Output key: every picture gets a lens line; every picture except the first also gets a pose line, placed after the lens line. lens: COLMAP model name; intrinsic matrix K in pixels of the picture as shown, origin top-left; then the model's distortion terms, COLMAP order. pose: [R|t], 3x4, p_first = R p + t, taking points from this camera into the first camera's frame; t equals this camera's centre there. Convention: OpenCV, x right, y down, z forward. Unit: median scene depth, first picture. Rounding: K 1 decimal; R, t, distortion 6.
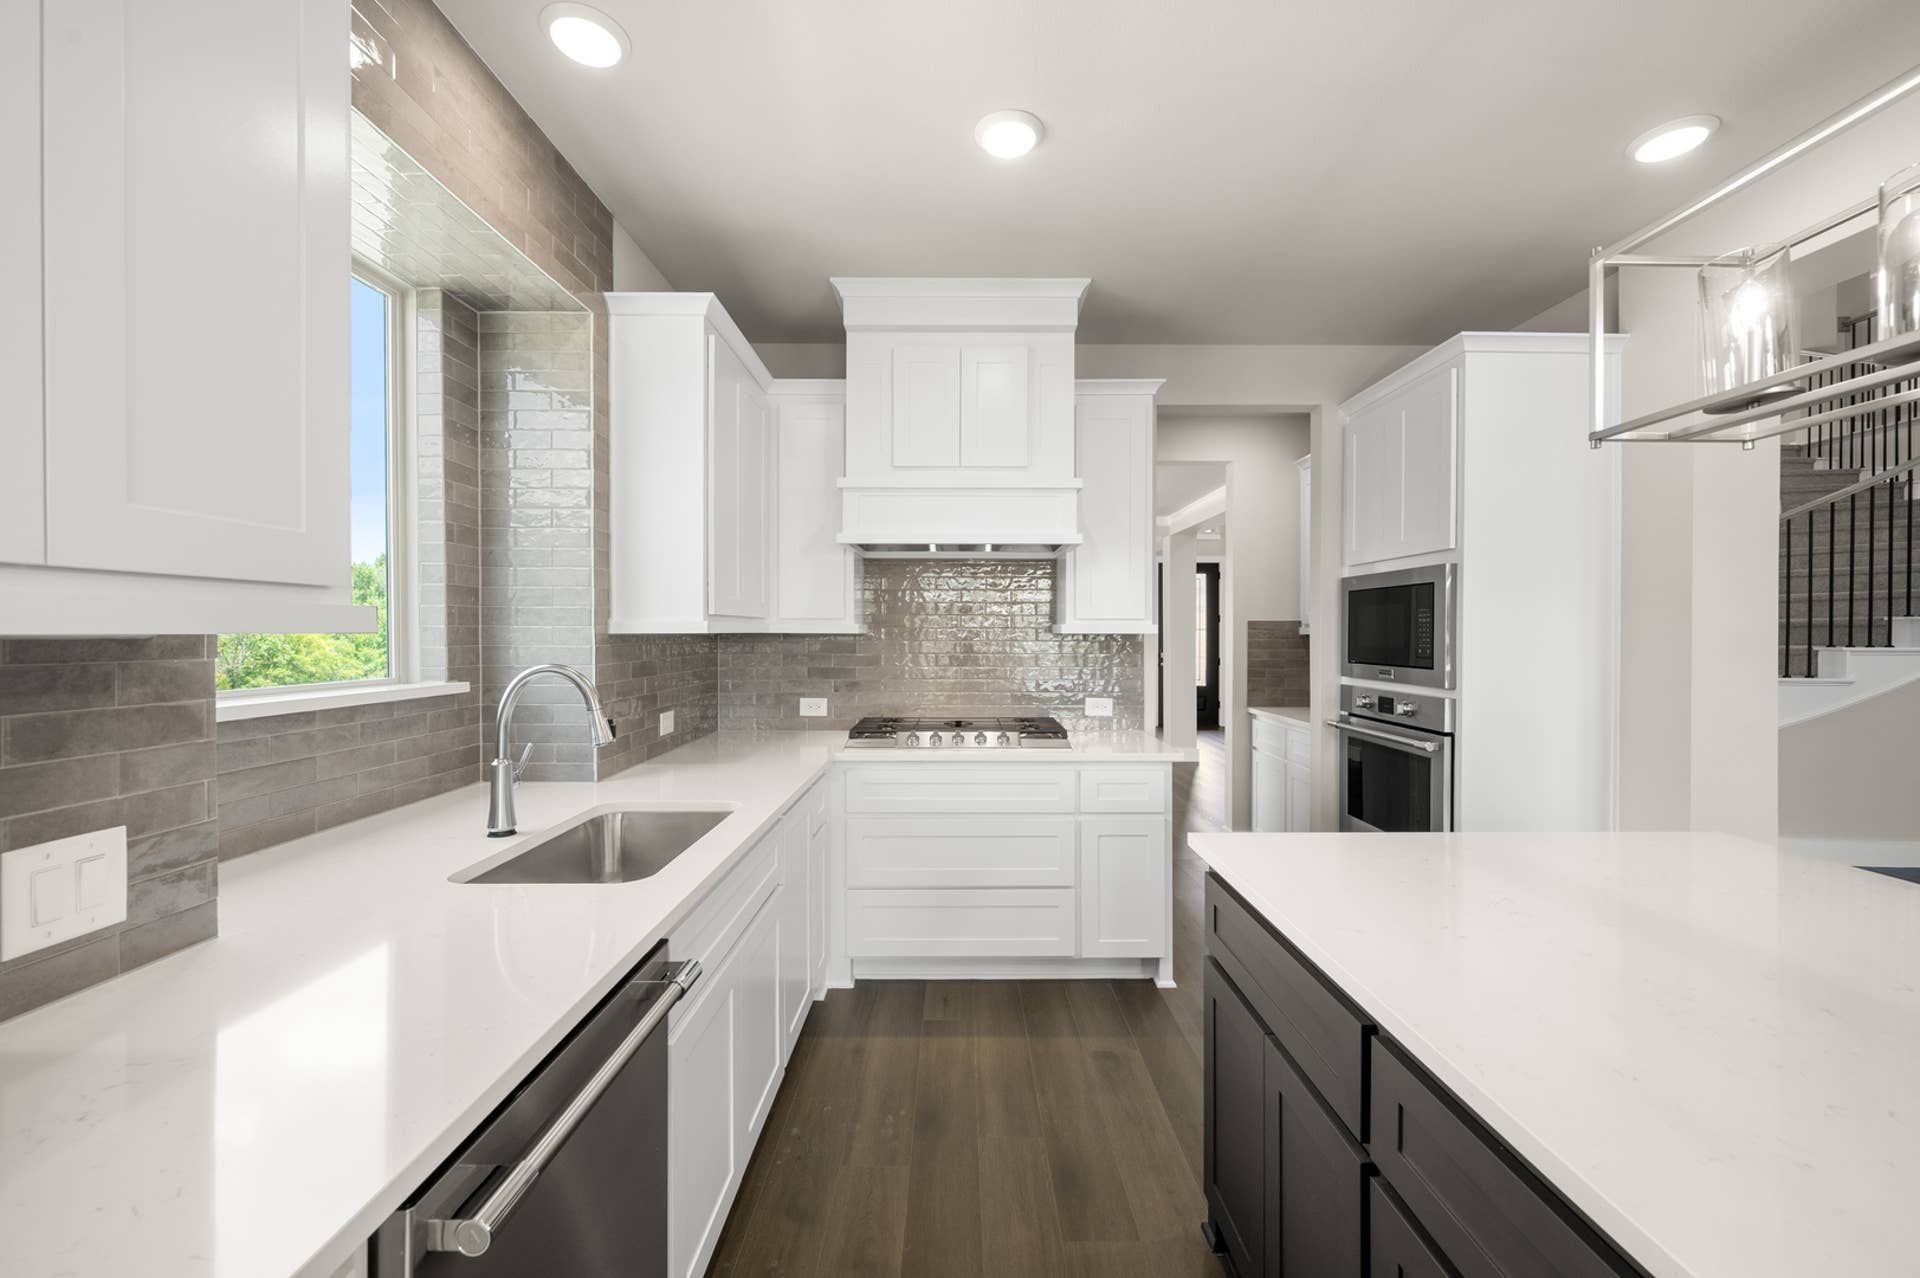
lens RADIAL K [[756.1, 0, 961.9], [0, 756.1, 634.2], [0, 0, 1]] dist [0.000940, 0.000200]
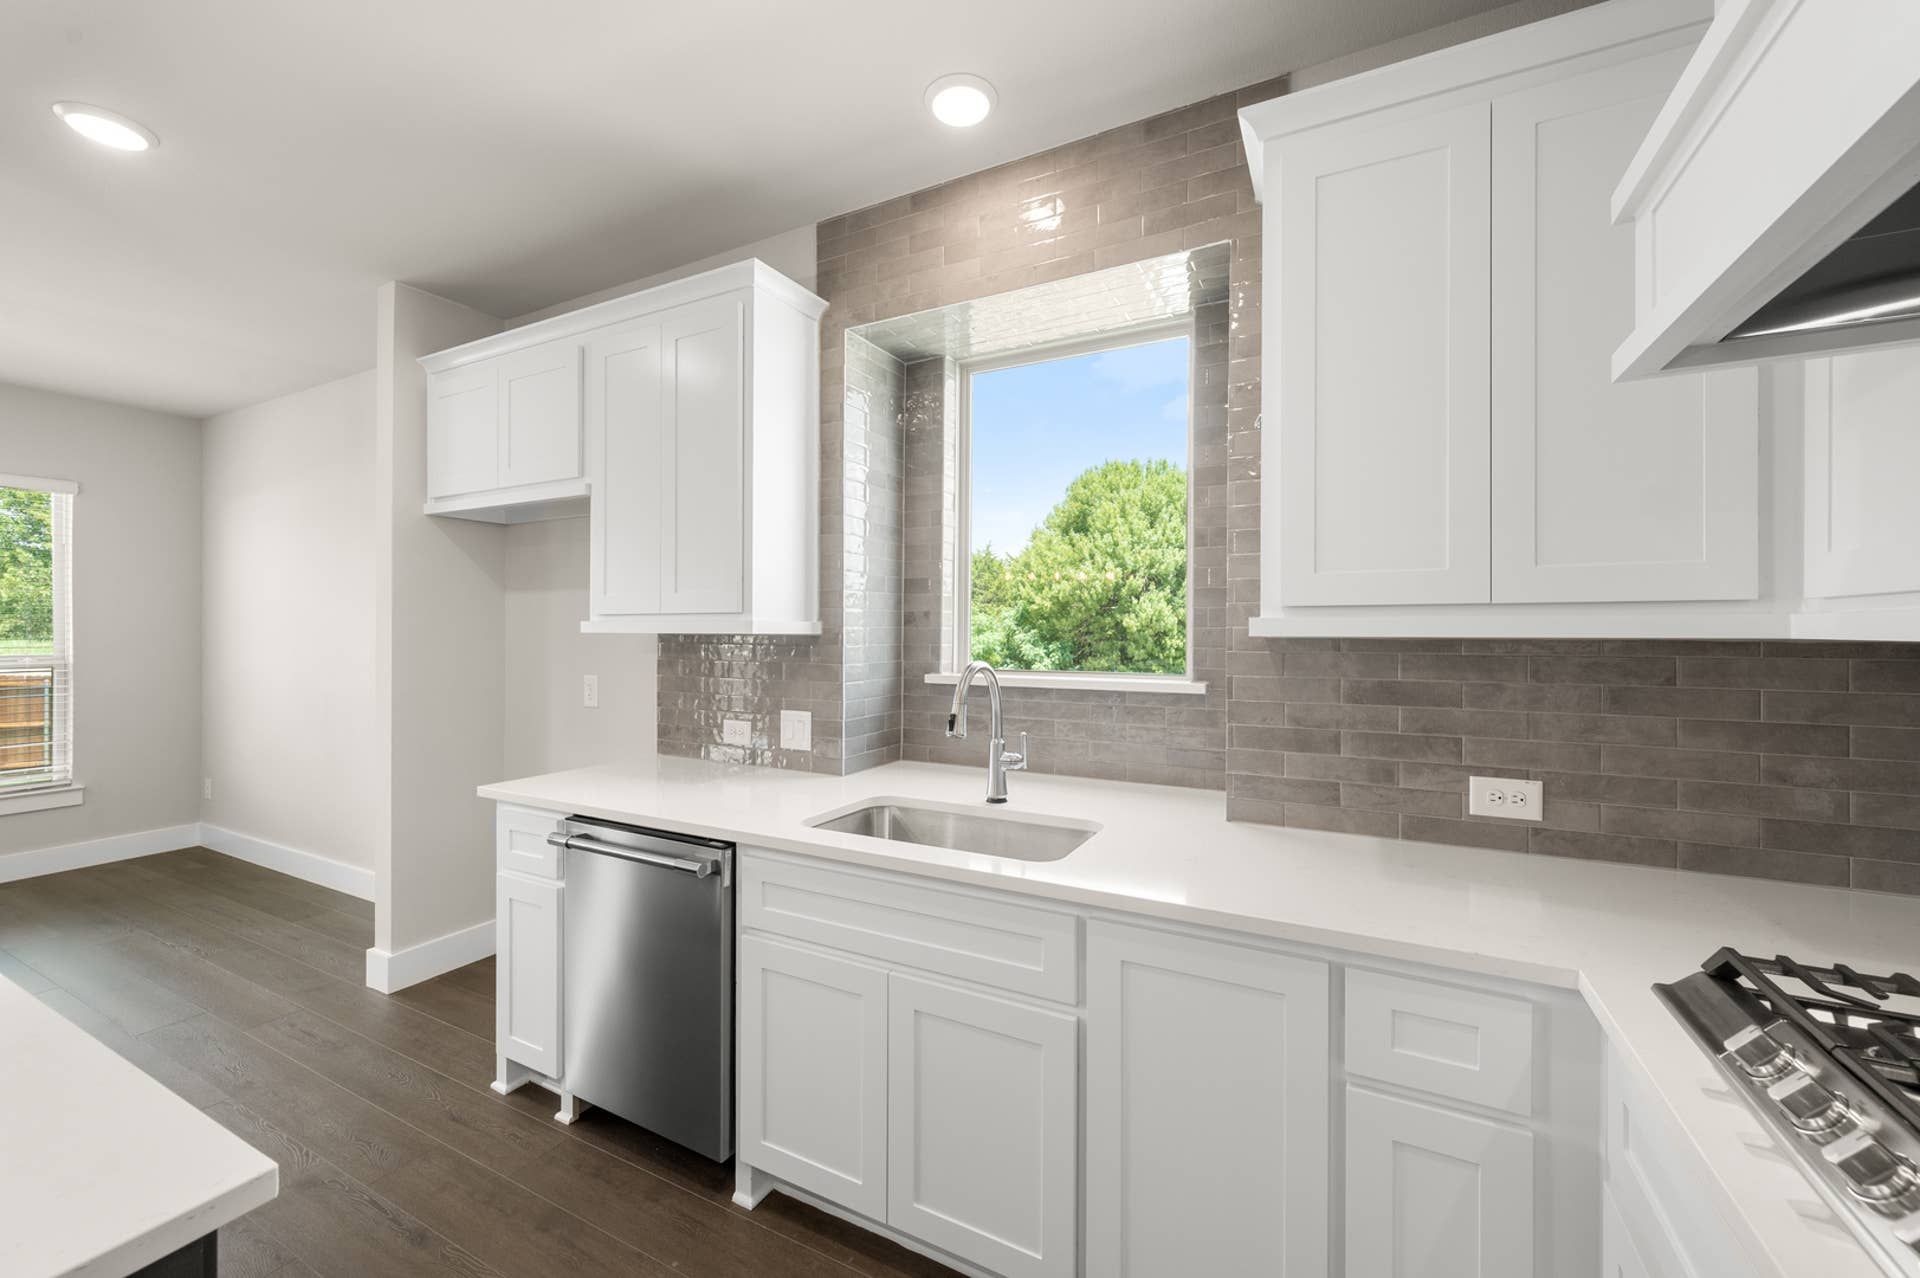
lens RADIAL K [[756.1, 0, 961.9], [0, 756.1, 634.2], [0, 0, 1]] dist [0.000940, 0.000200]
pose [[-0.464376, -0.000690, -0.885638, 0.260411], [-0.007131, 0.999970, 0.002960, -0.002108], [0.885609, 0.007691, -0.464367, 0.813189]]
